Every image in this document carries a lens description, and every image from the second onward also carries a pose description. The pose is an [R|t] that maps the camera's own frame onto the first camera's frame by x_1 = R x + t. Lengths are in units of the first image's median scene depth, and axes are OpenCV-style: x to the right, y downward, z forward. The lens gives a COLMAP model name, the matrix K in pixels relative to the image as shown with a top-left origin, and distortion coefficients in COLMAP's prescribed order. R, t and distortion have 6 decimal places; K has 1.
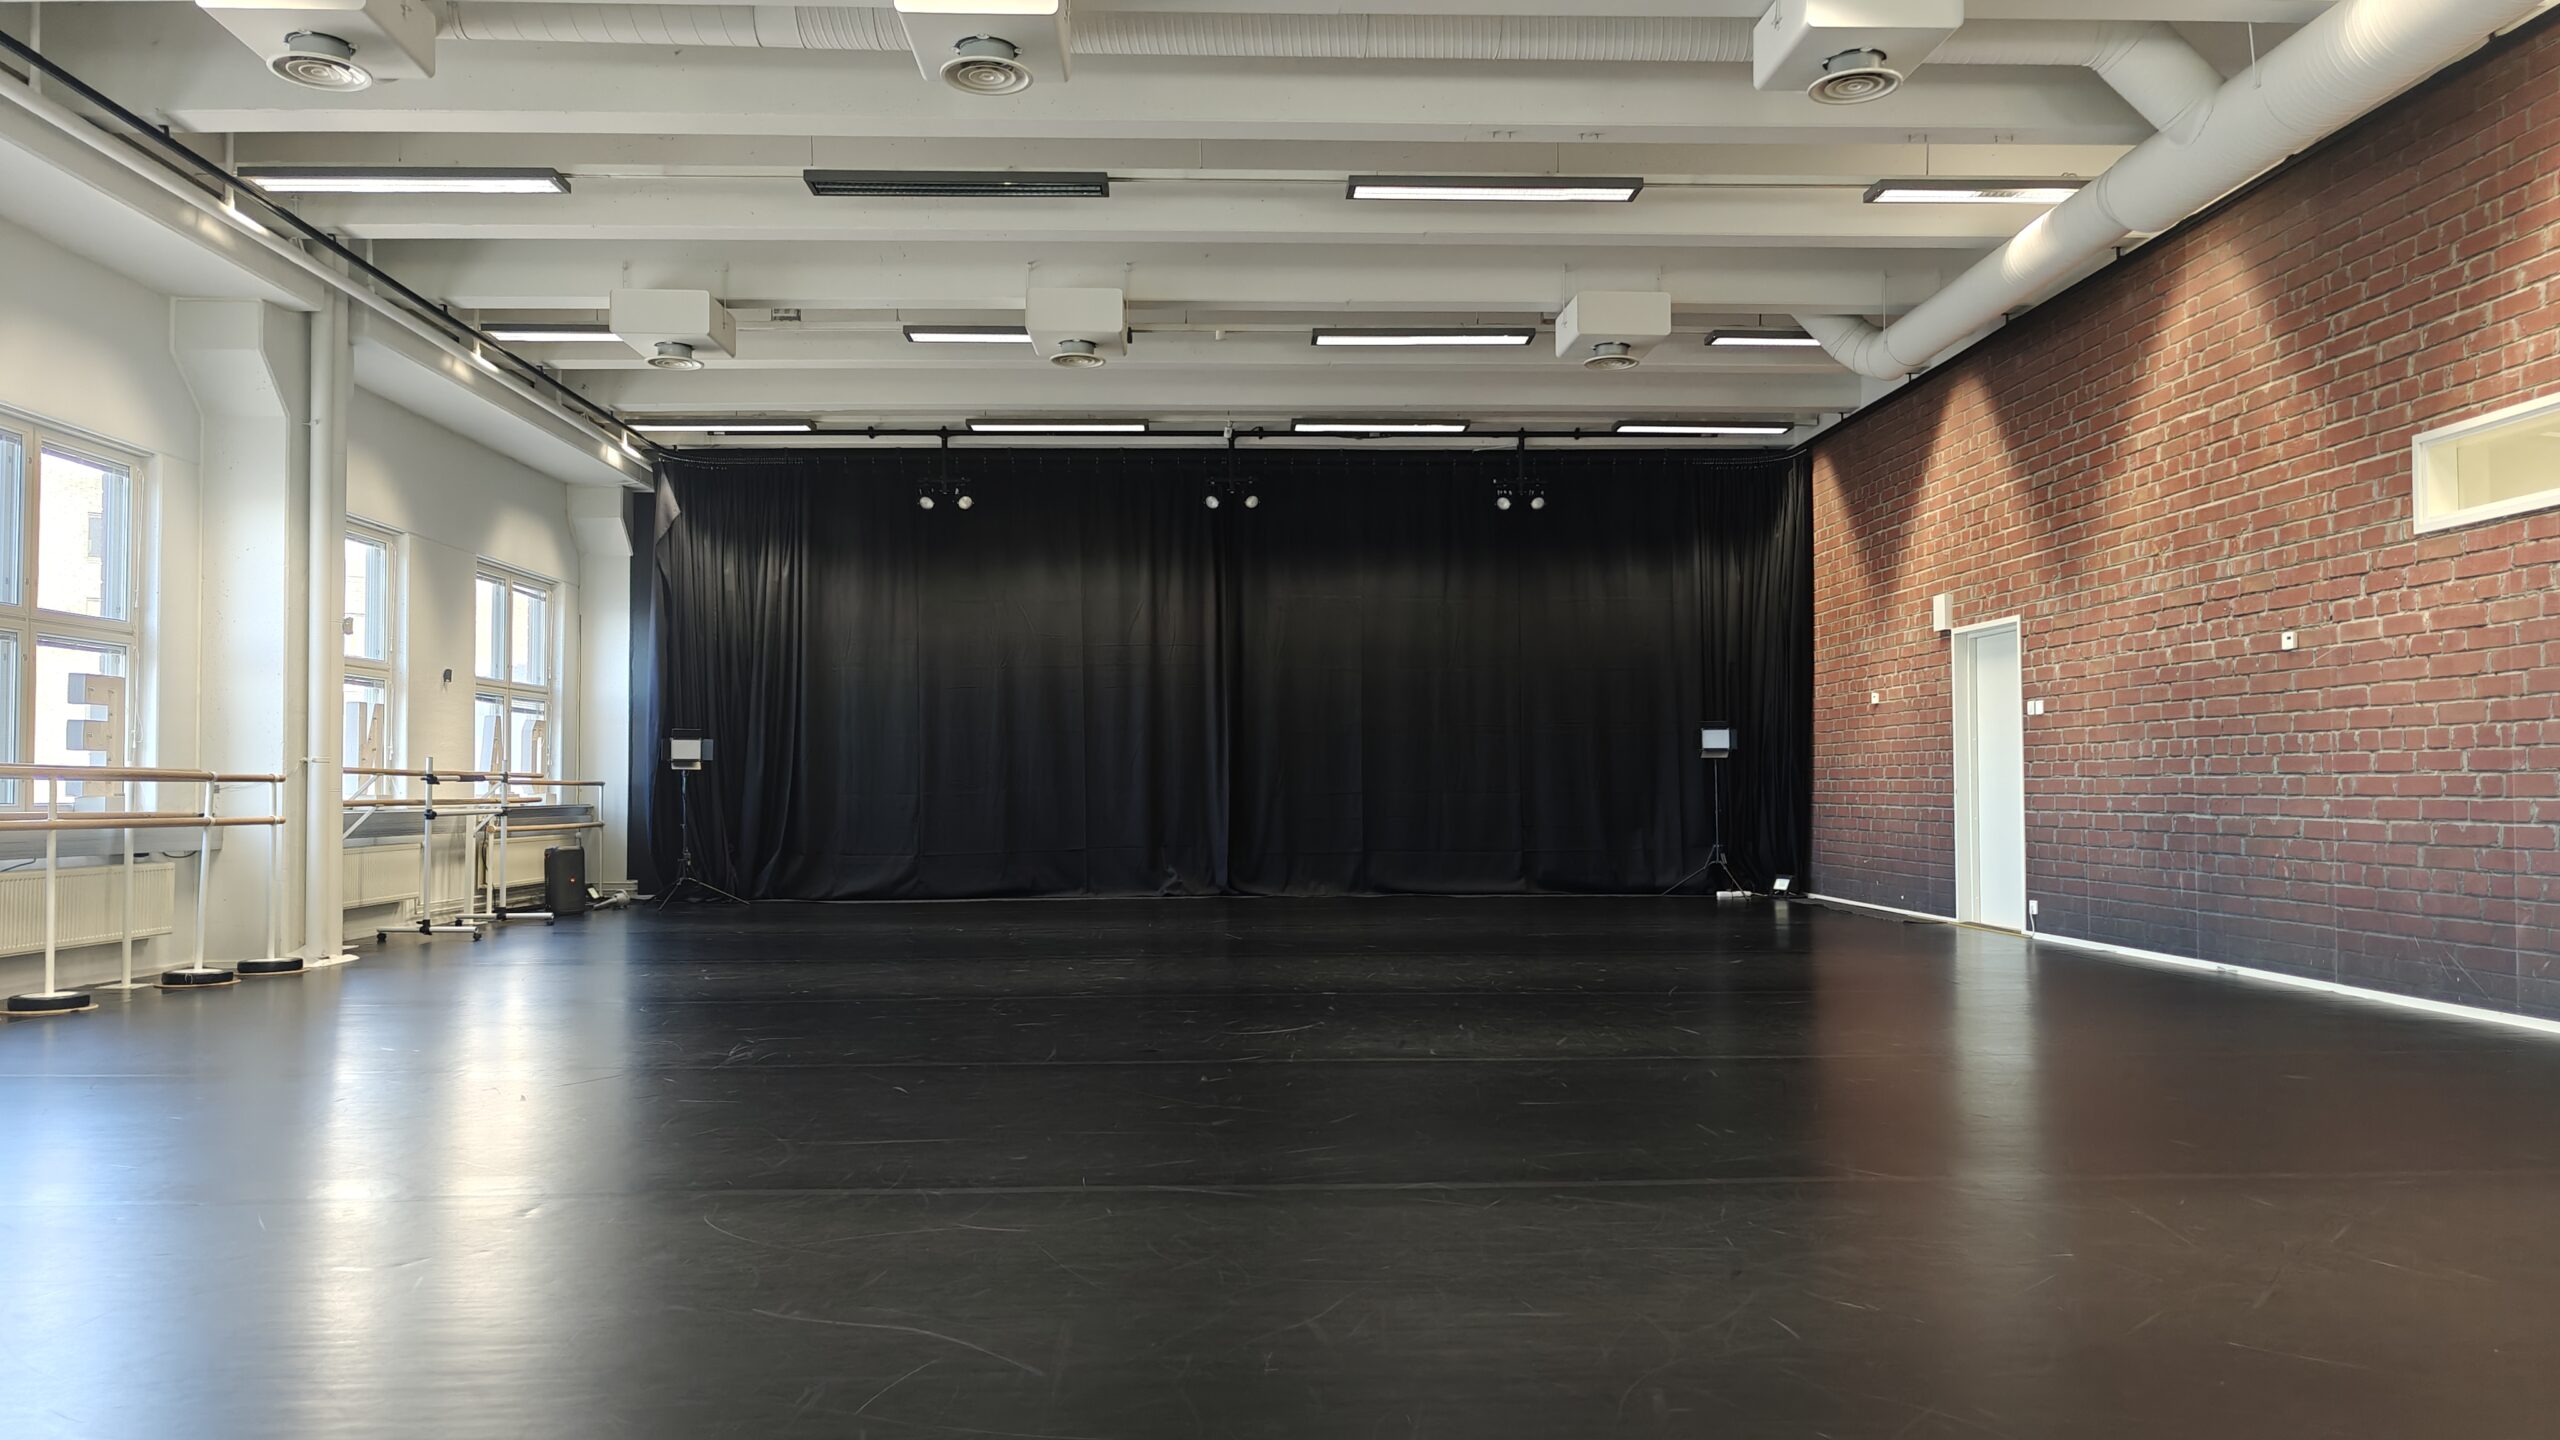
lens RADIAL K [[1765.1, 0, 1287.3], [0, 1765.1, 731.2], [0, 0, 1]] dist [0.048345, -0.040047]
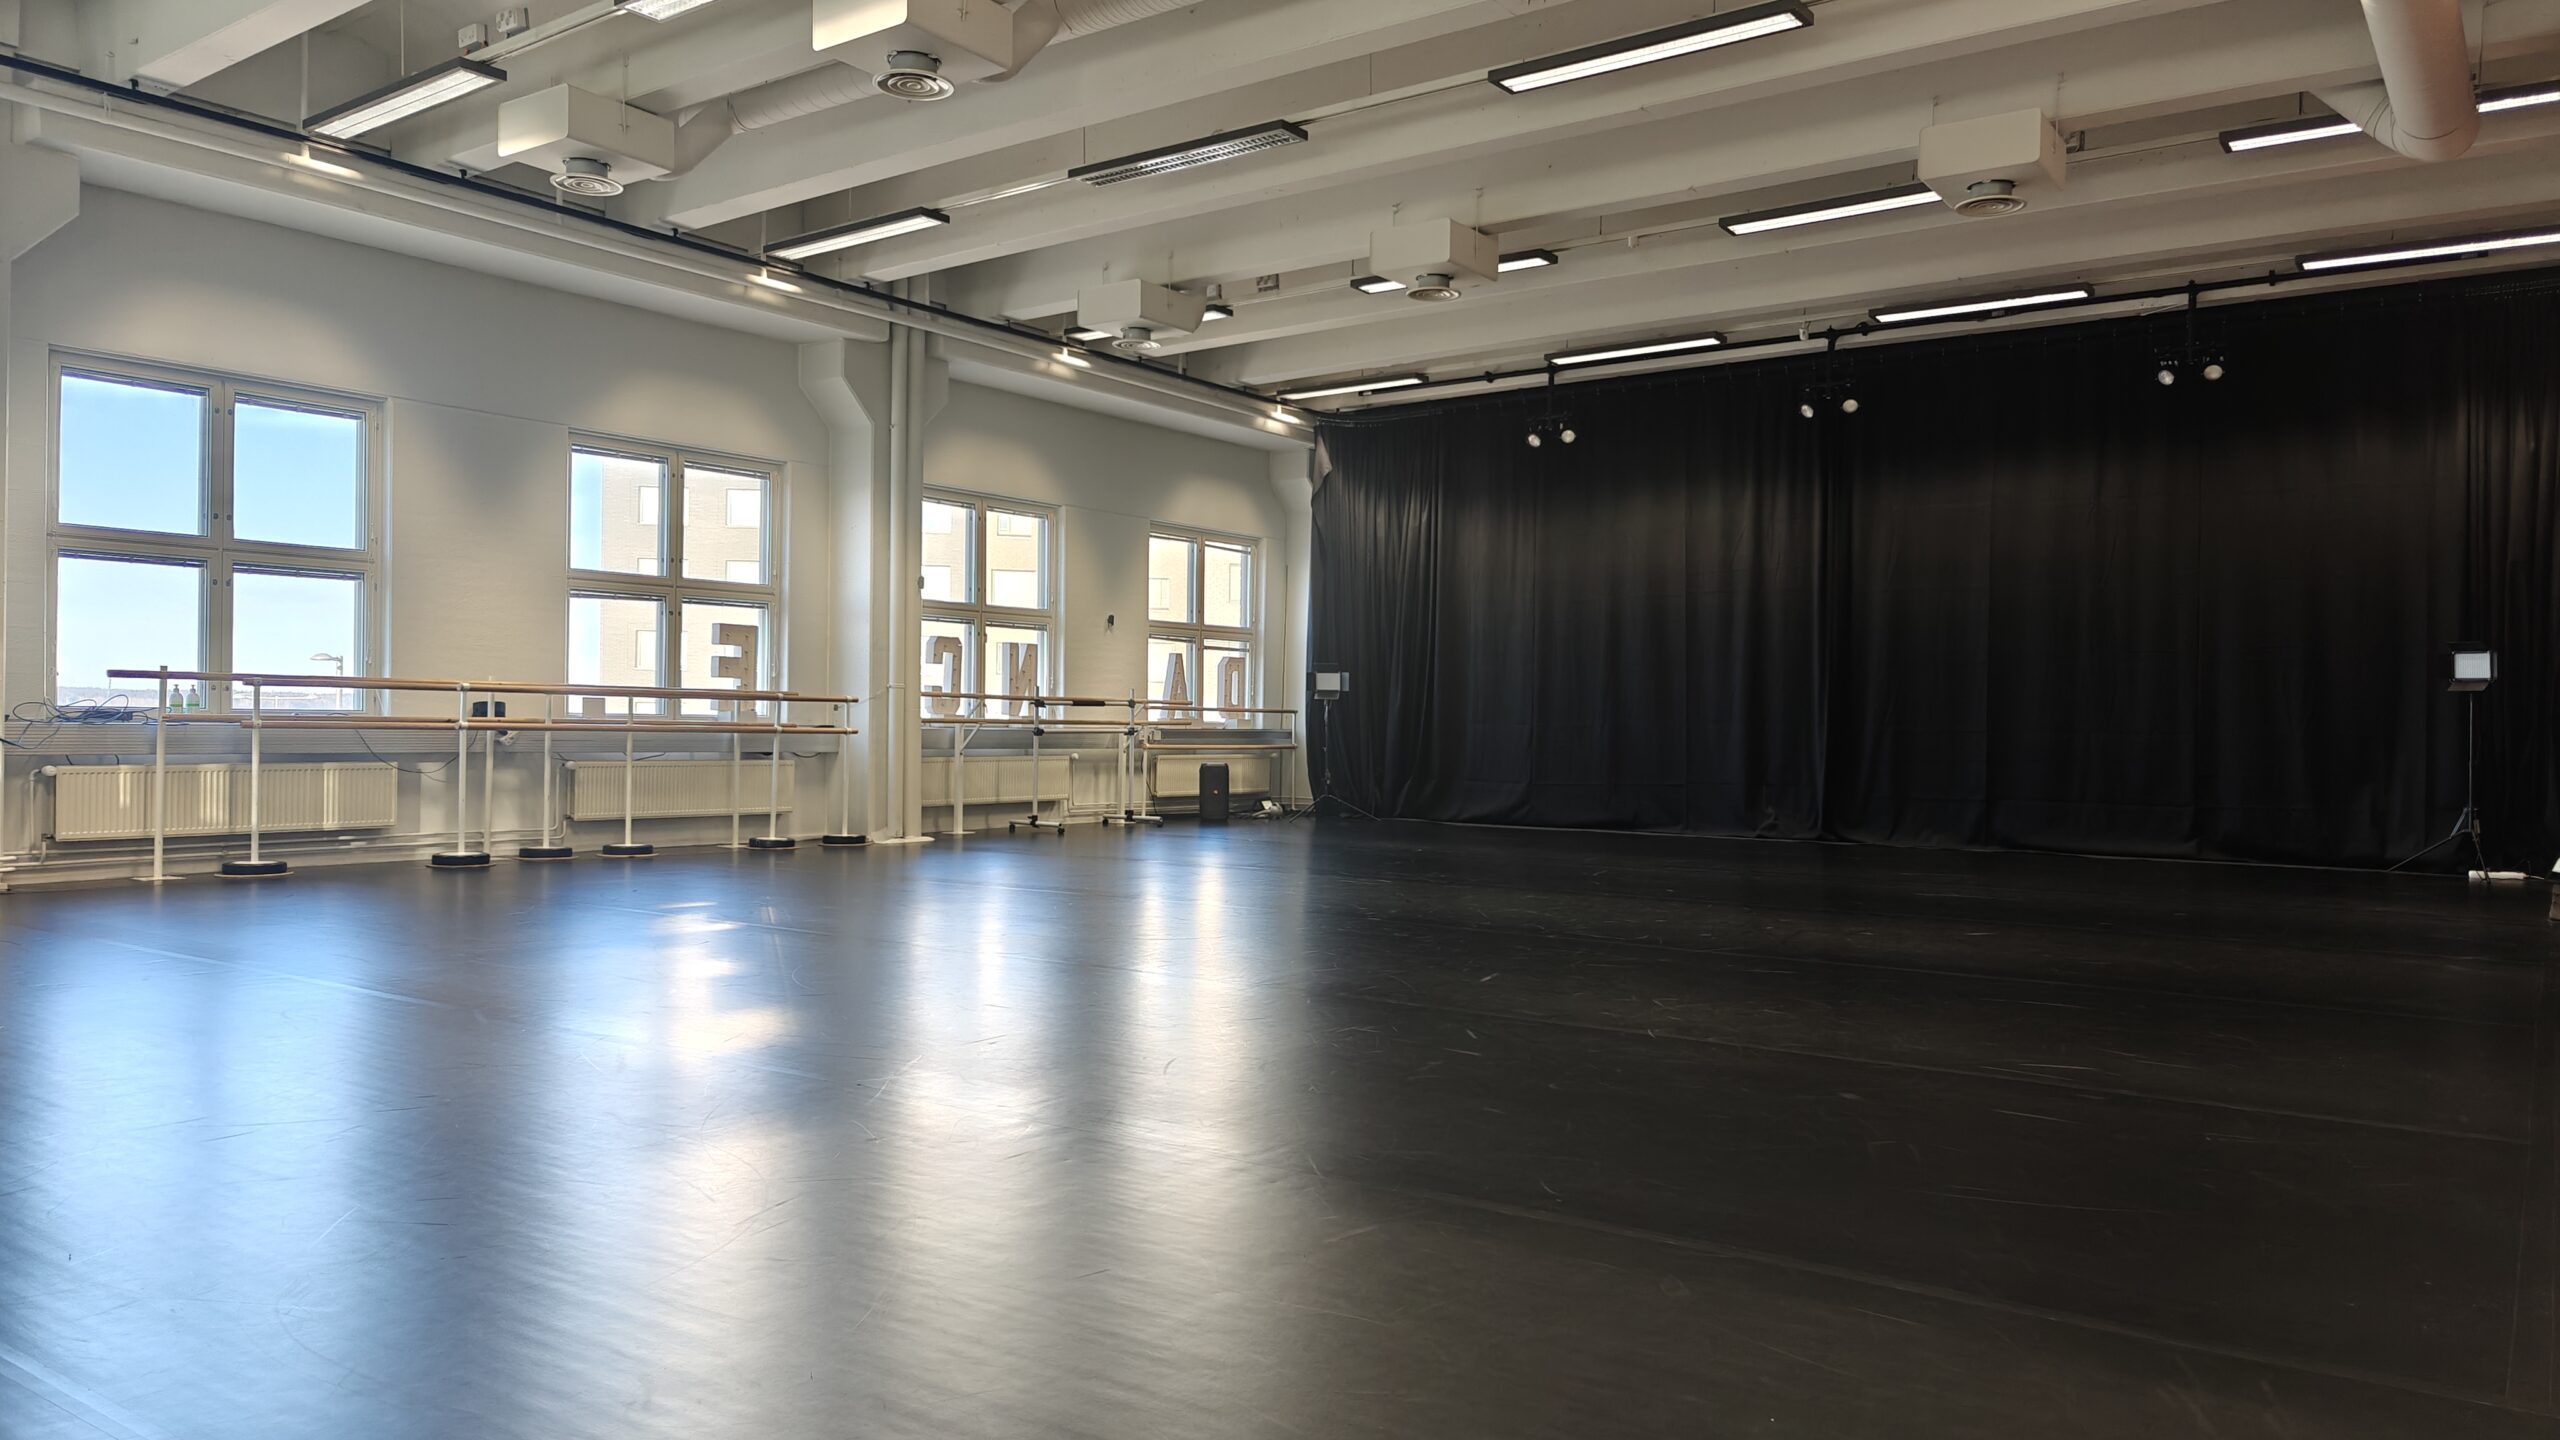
lens RADIAL K [[1765.1, 0, 1287.3], [0, 1765.1, 731.2], [0, 0, 1]] dist [0.048345, -0.040047]
pose [[0.785619, 0.016801, -0.618482, 0.450316], [0.004486, 0.999450, 0.032849, 0.007072], [0.618694, -0.028581, 0.785112, 0.145259]]
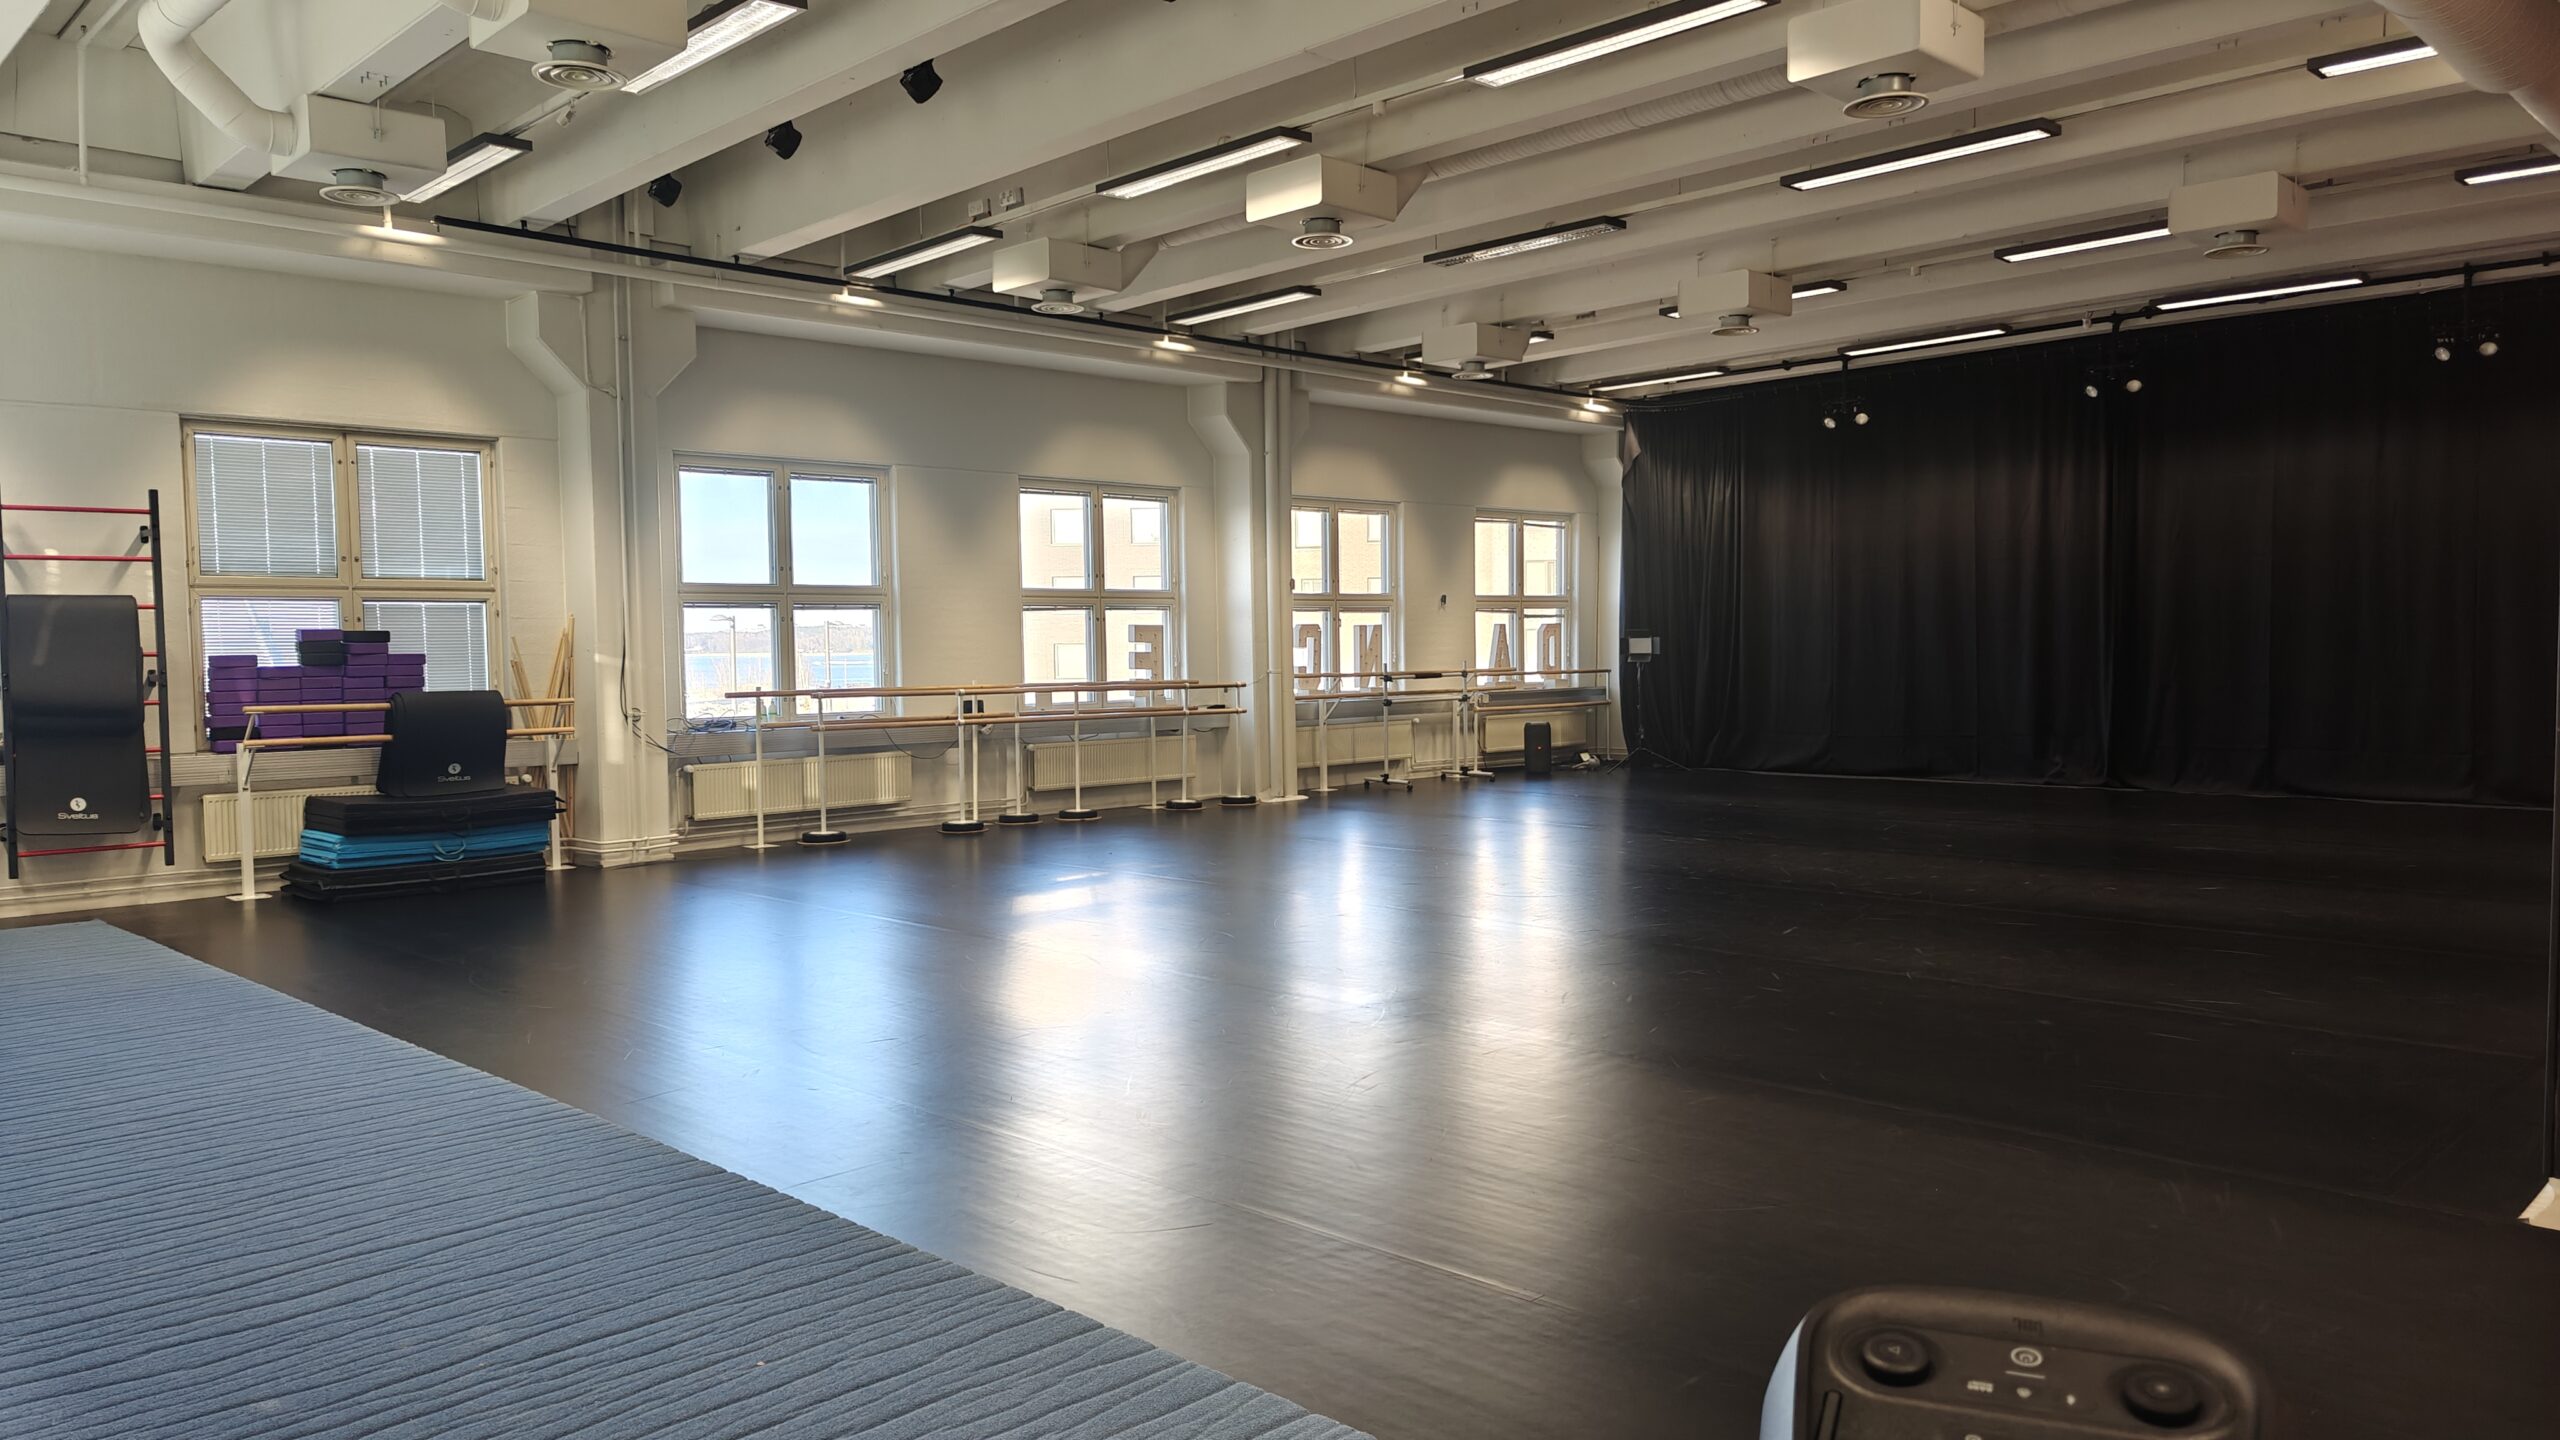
lens RADIAL K [[1760.0, 0, 1302.5], [0, 1760.0, 733.1], [0, 0, 1]] dist [0.079982, -0.080751]
pose [[0.679627, 0.032914, -0.732819, 0.563030], [0.035703, 0.996325, 0.077861, -0.045679], [0.732689, -0.079080, 0.675954, -0.029091]]
